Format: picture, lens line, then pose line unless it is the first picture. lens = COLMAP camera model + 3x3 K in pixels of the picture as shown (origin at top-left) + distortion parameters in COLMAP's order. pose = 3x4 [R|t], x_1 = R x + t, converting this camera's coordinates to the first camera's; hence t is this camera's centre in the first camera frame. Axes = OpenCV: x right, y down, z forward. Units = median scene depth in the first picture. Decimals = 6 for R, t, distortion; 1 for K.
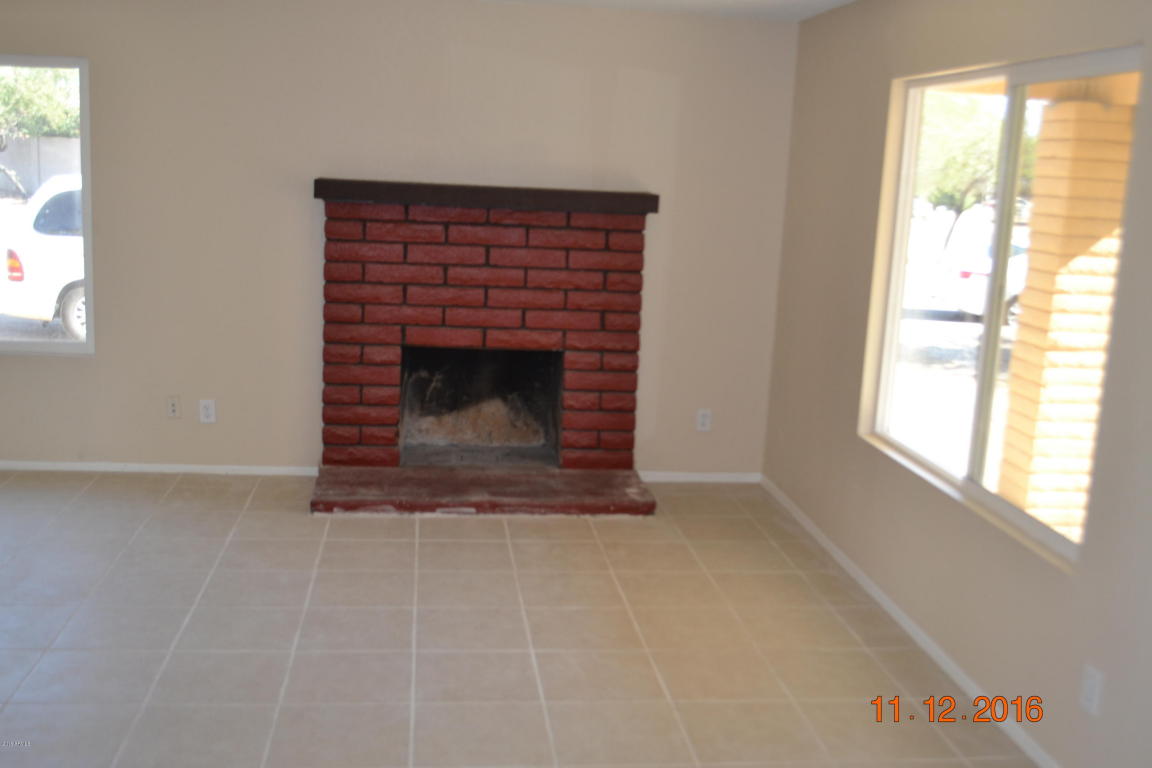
lens RADIAL K [[1161.6, 0, 576.0], [0, 1161.6, 384.0], [0, 0, 1]] dist [-0.045720, -0.002532]
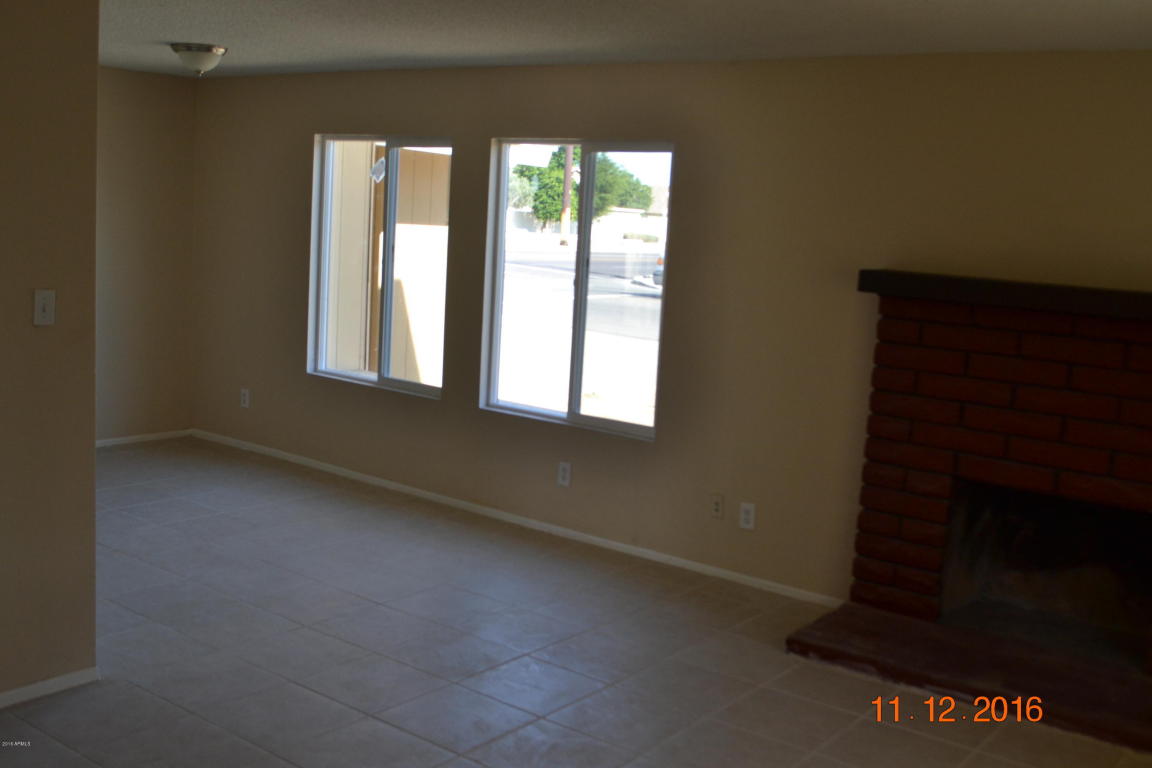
lens RADIAL K [[1161.6, 0, 576.0], [0, 1161.6, 384.0], [0, 0, 1]] dist [-0.045720, -0.002532]
pose [[0.737755, 0.092201, -0.668742, 0.192559], [-0.155551, 0.987190, -0.035498, -0.027050], [0.656903, 0.130212, 0.742646, 0.216358]]
